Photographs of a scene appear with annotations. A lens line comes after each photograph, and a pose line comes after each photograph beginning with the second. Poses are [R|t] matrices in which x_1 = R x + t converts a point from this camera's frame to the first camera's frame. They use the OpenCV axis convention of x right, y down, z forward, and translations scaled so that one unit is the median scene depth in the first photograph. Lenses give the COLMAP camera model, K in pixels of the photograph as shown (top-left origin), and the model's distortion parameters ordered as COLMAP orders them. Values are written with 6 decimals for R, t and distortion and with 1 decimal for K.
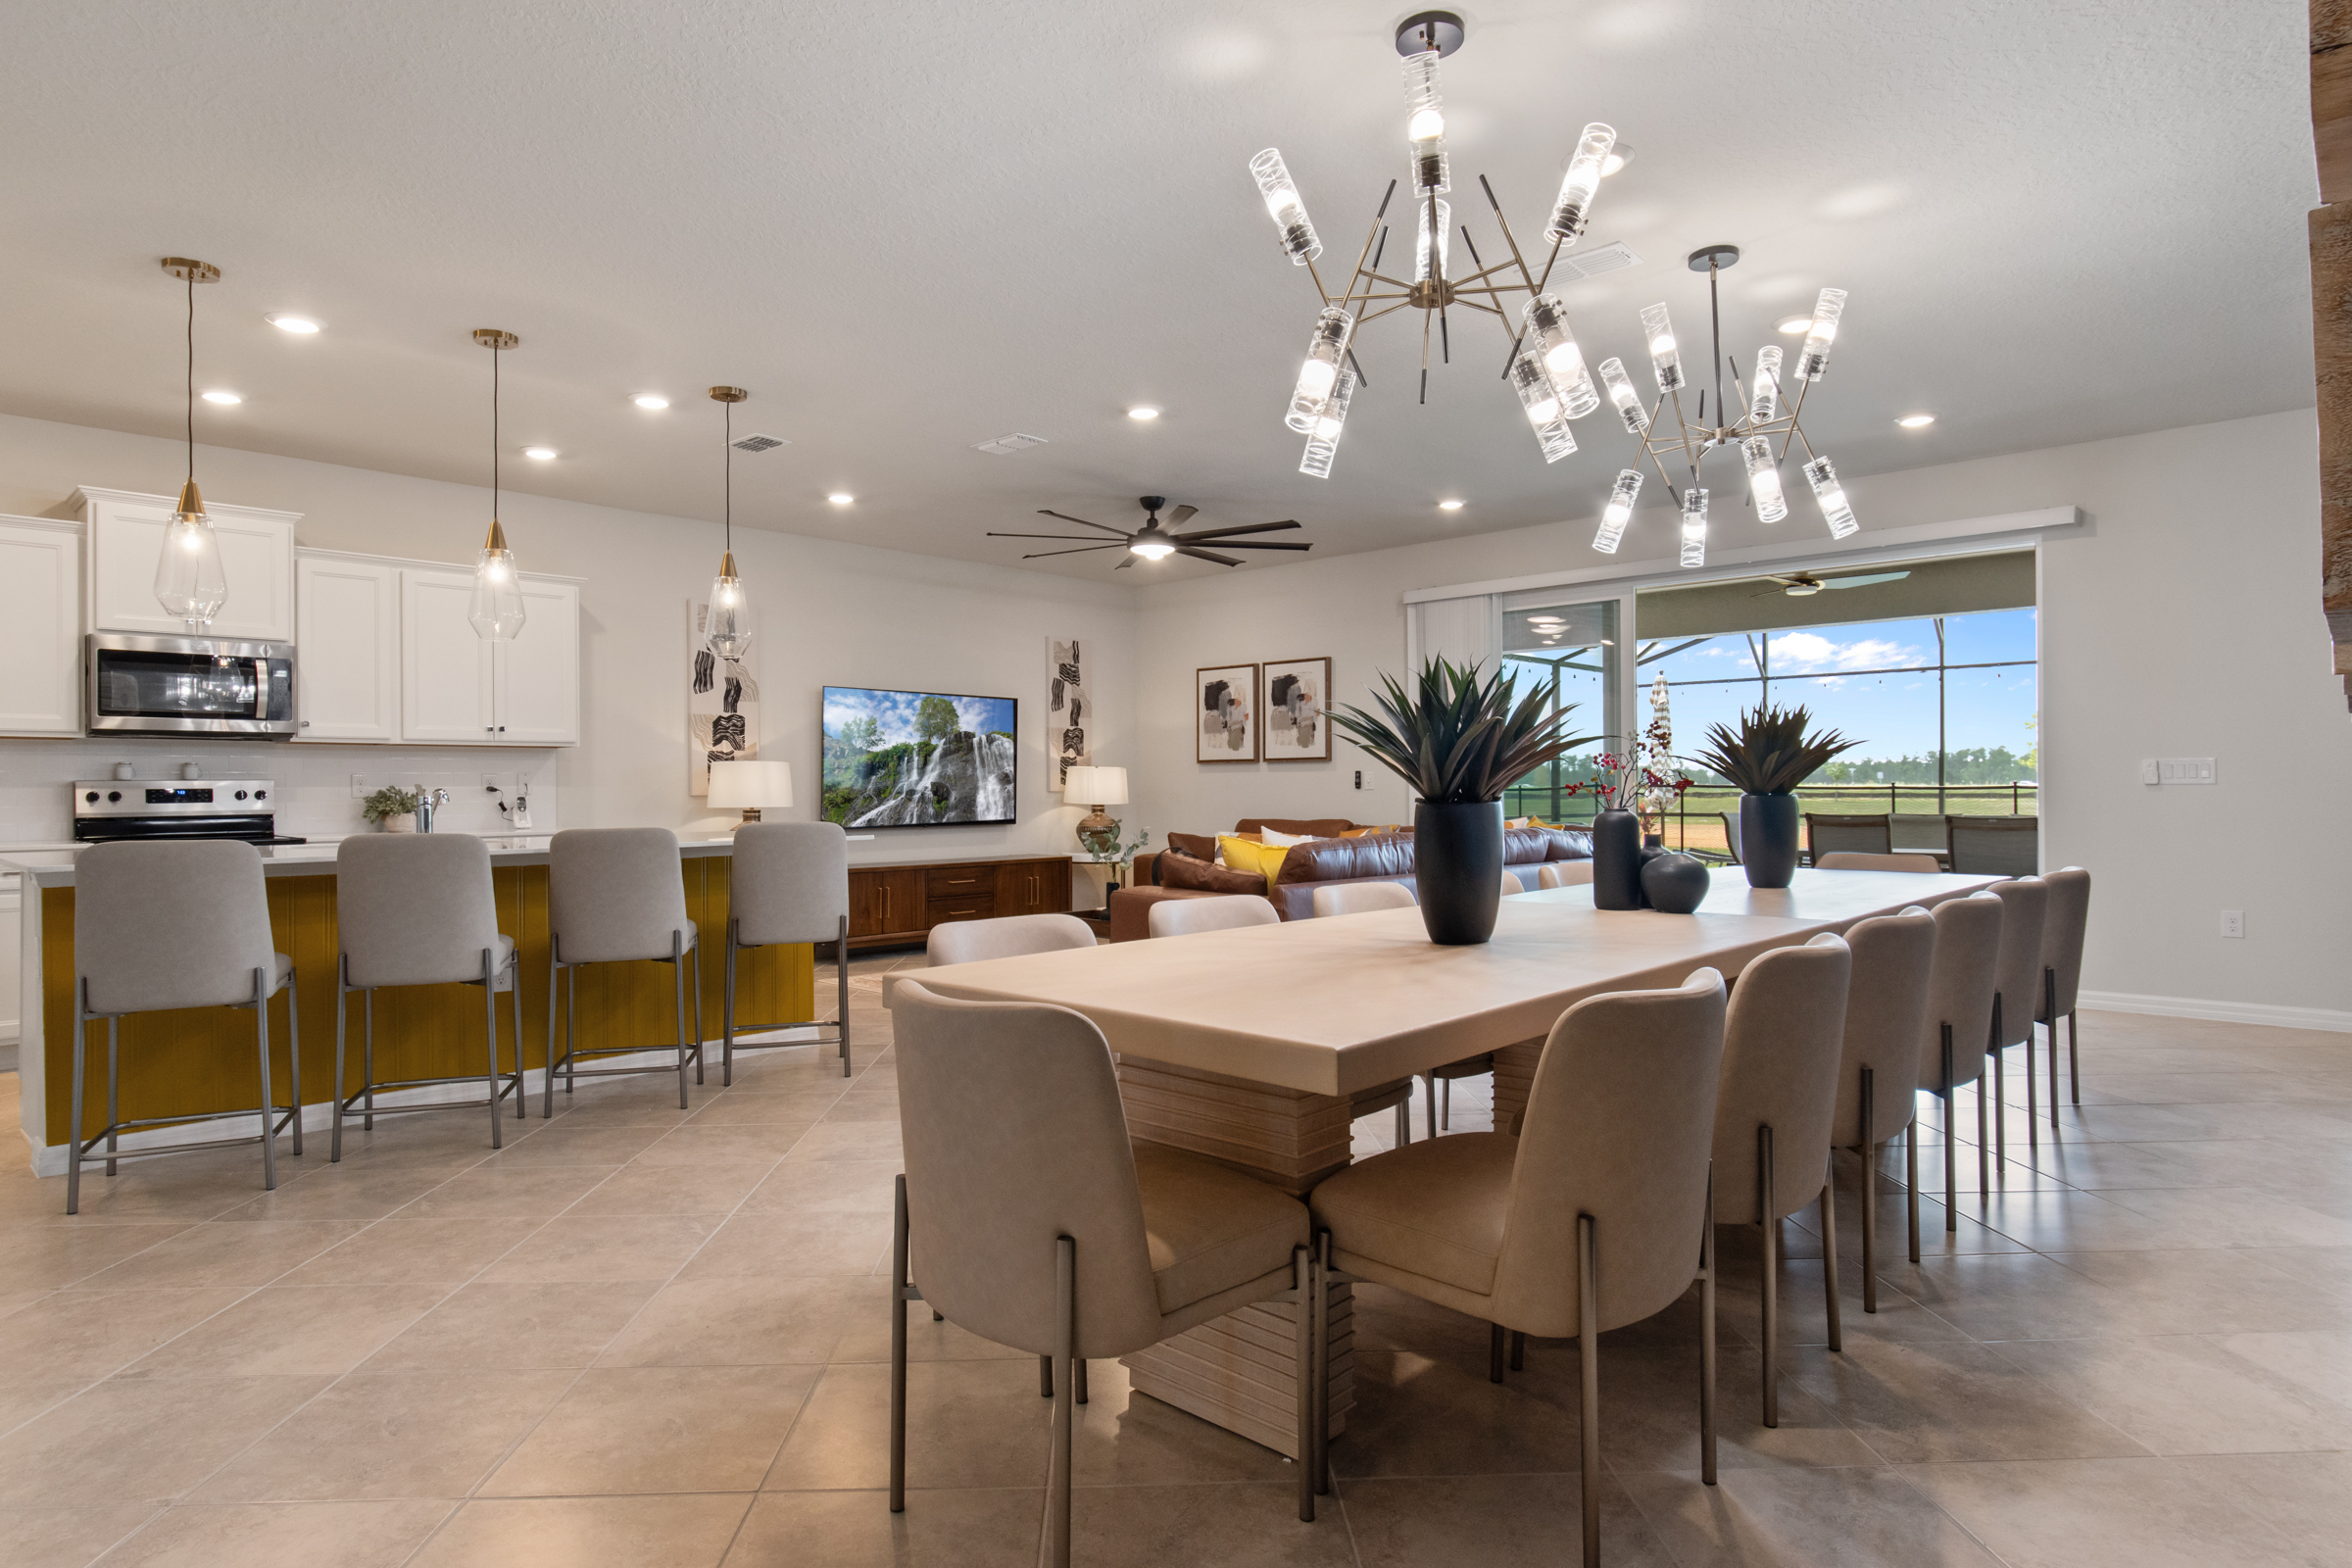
lens RADIAL K [[1271.7, 0, 1160.4], [0, 1271.7, 788.8], [0, 0, 1]] dist [-0.012633, 0.000799]
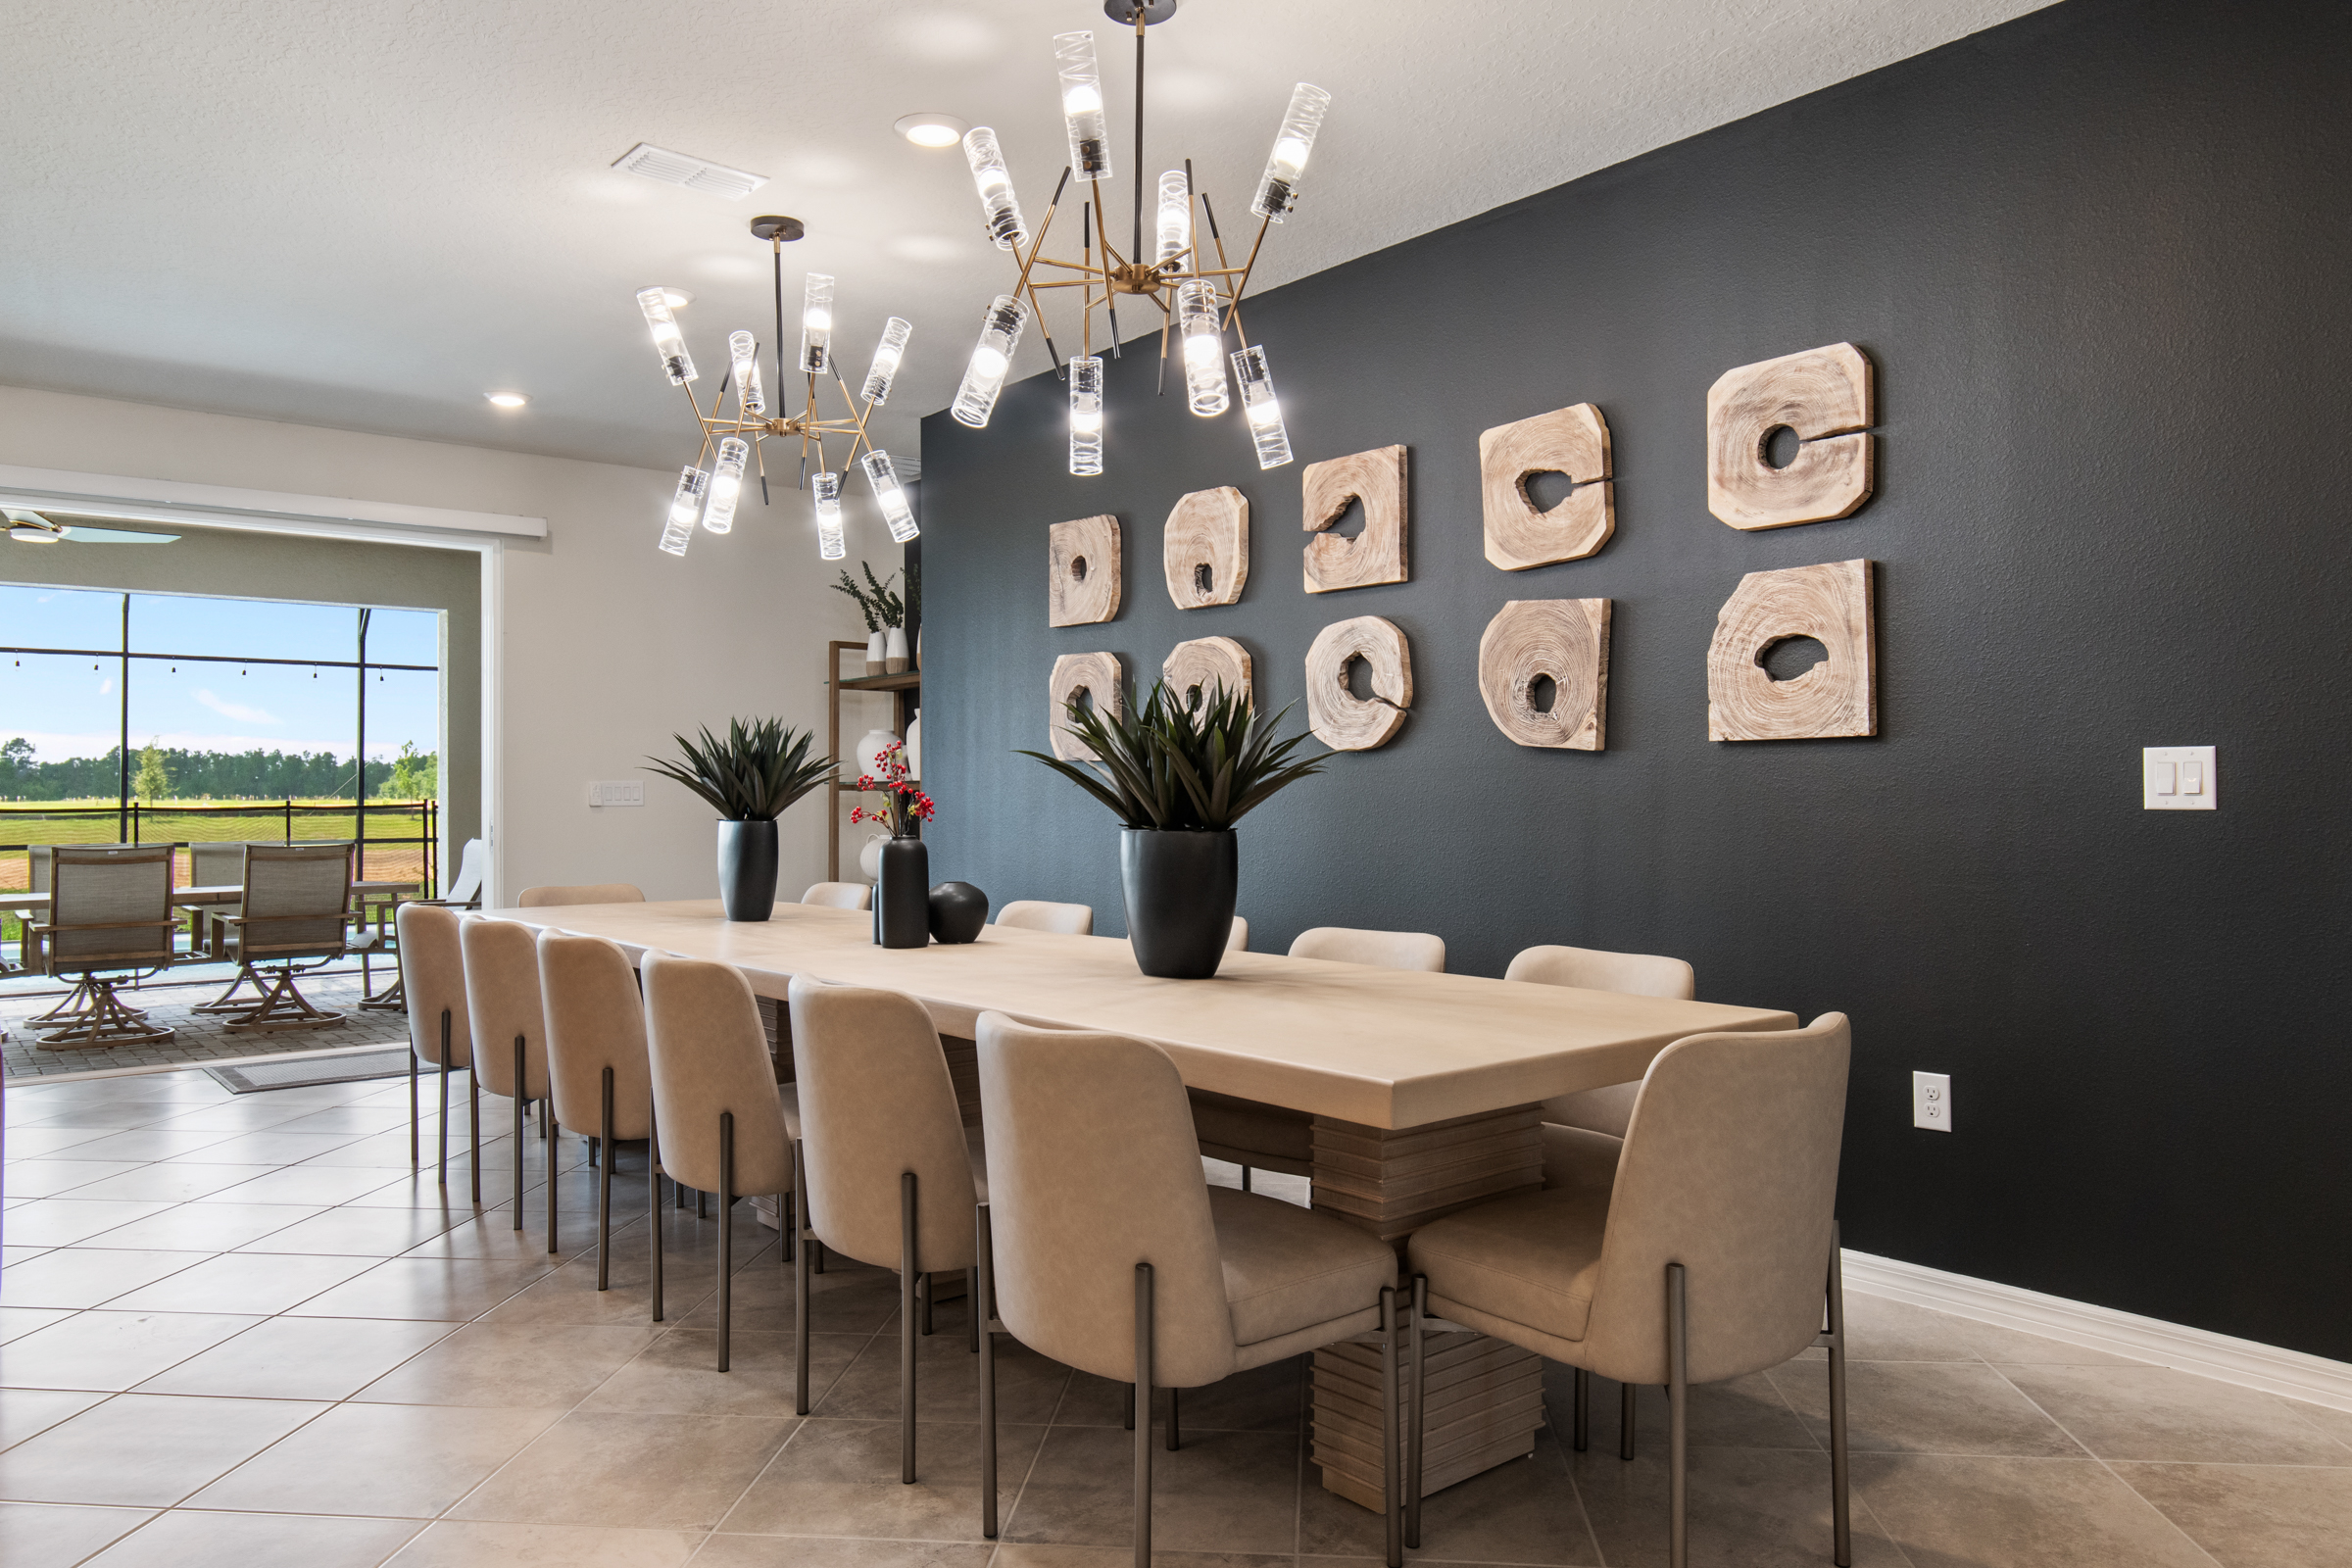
lens RADIAL K [[1584.5, 0, 1172.5], [0, 1584.5, 750.5], [0, 0, 1]] dist [-0.002303, -0.005661]
pose [[0.122809, 0.031135, 0.991942, -0.294742], [0.007068, 0.999455, -0.032246, -0.002763], [-0.992405, 0.010971, 0.122522, 0.266351]]
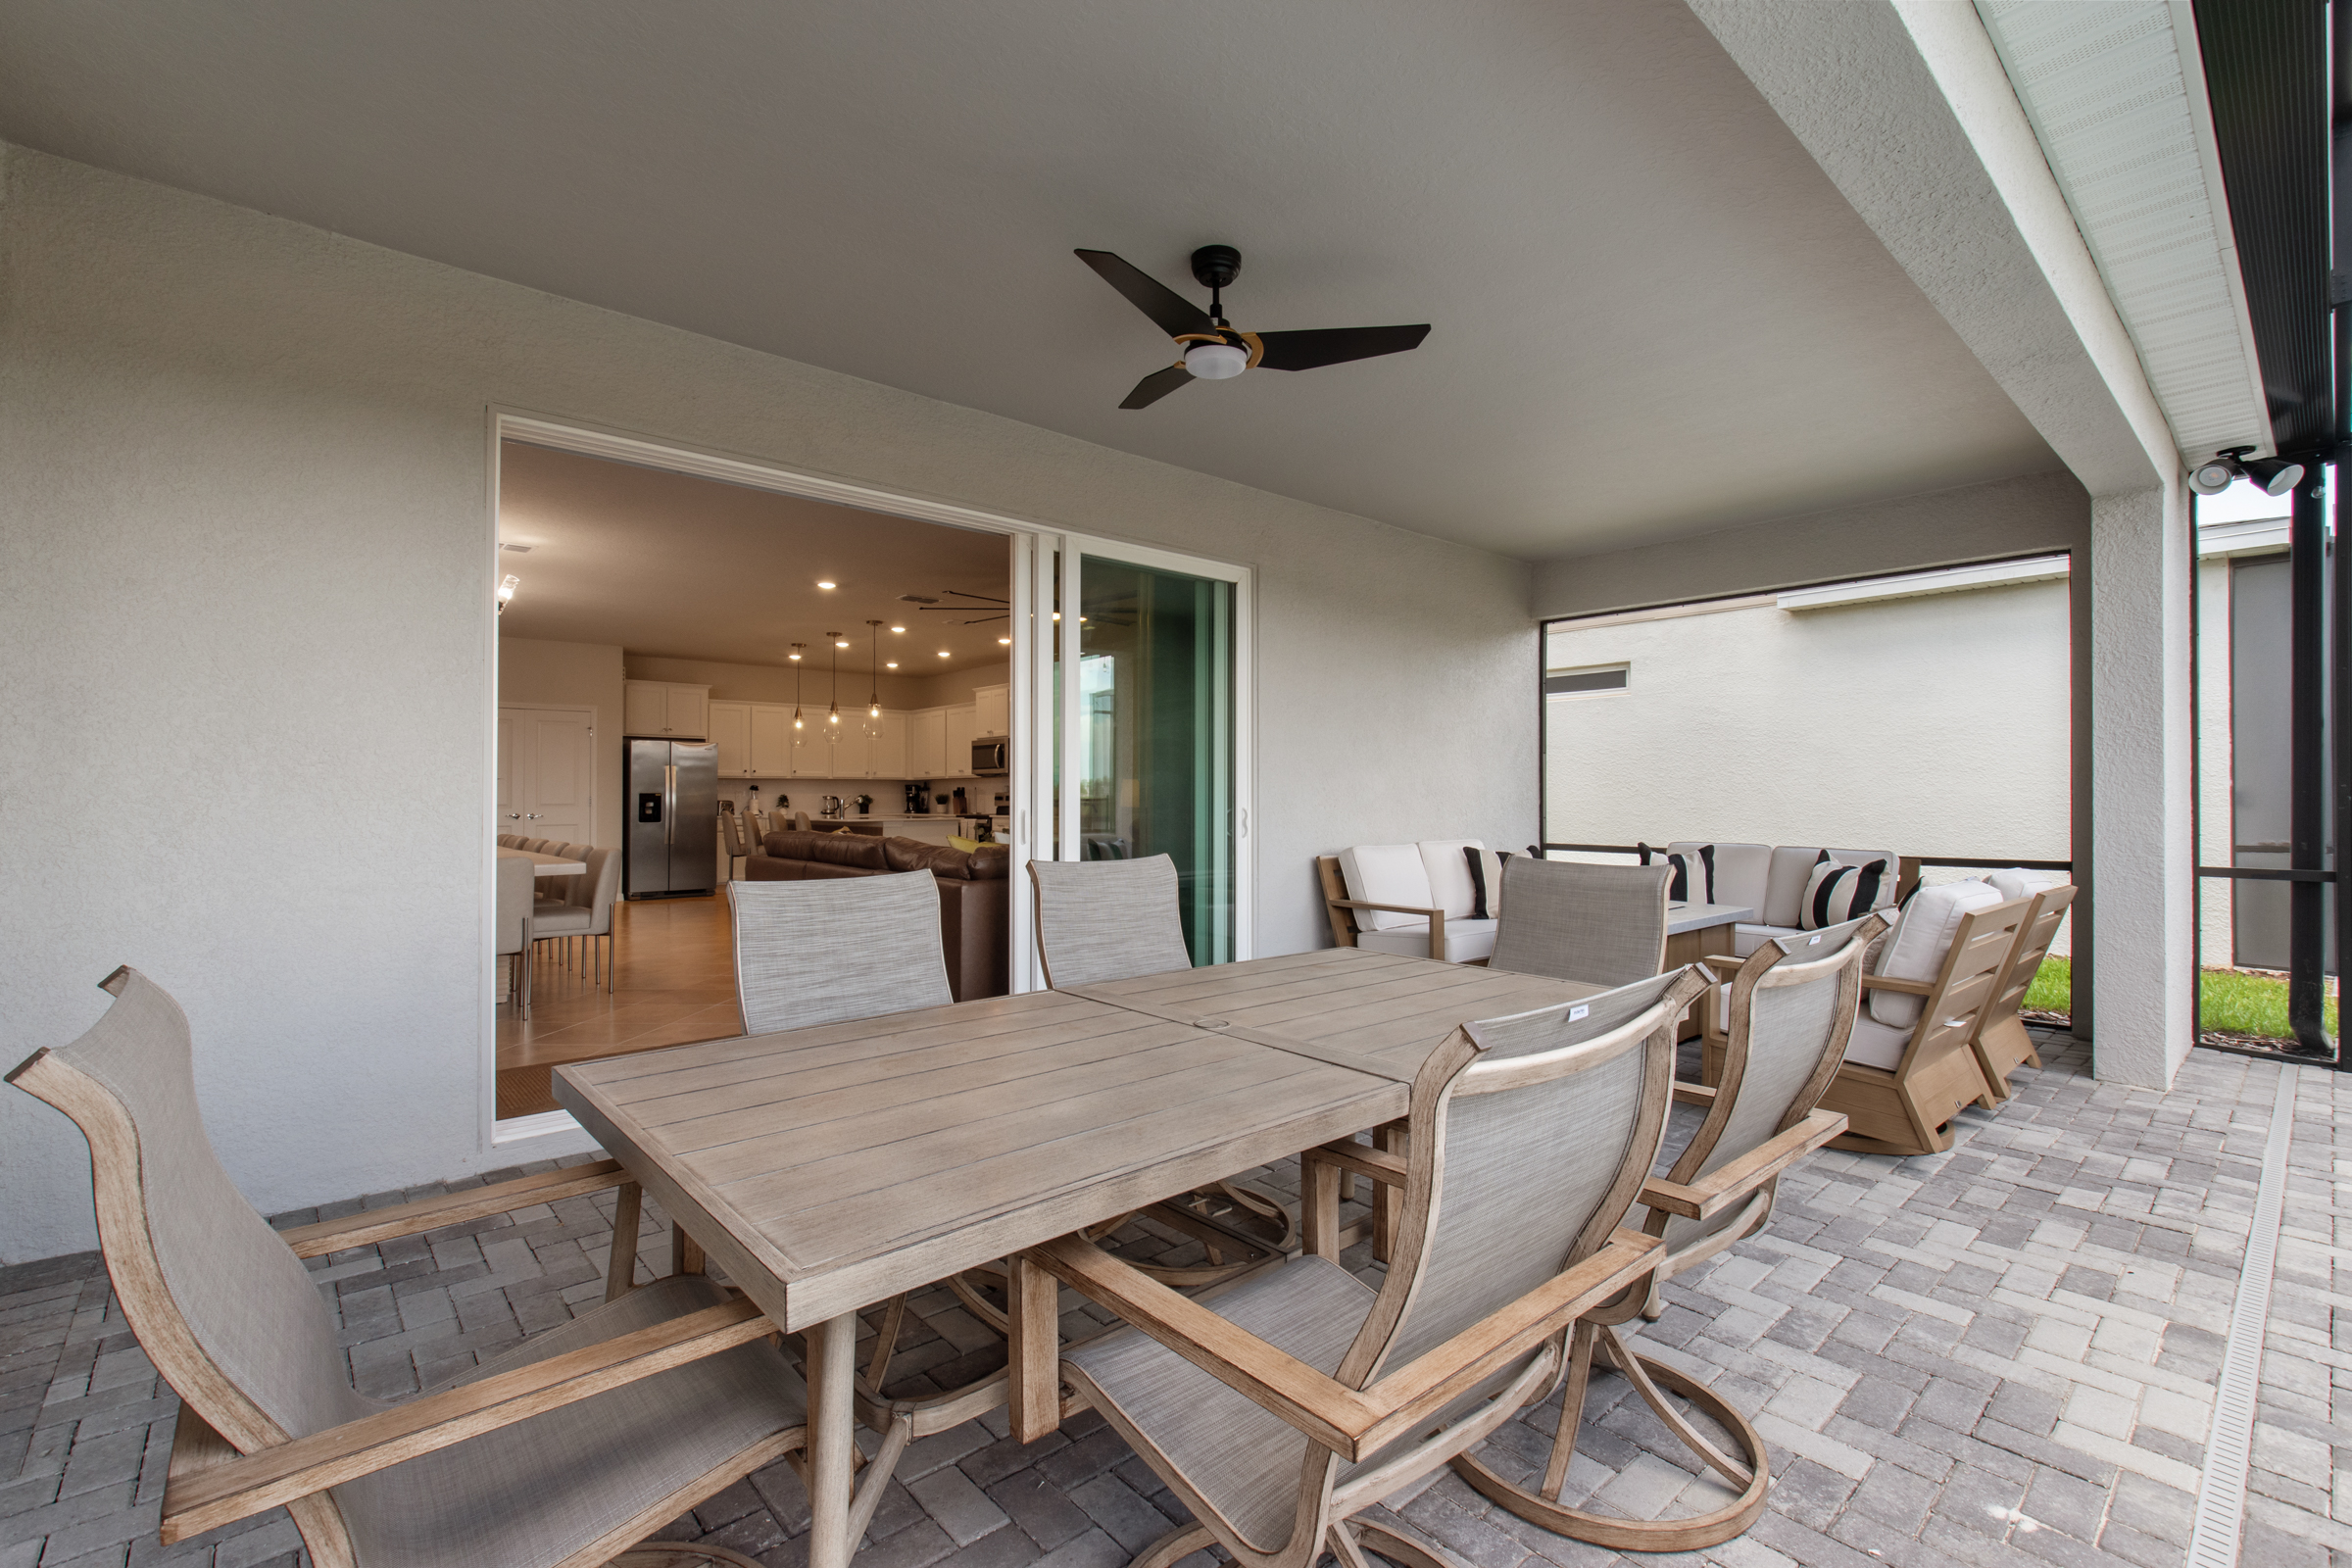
lens RADIAL K [[1005.6, 0, 1178.6], [0, 1005.6, 799.0], [0, 0, 1]] dist [0.002307, 0.000286]
pose [[-0.071543, 0.007091, -0.997412, 0.874719], [0.004386, 0.999967, 0.006795, -0.003084], [0.997428, -0.003889, -0.071572, 1.030995]]
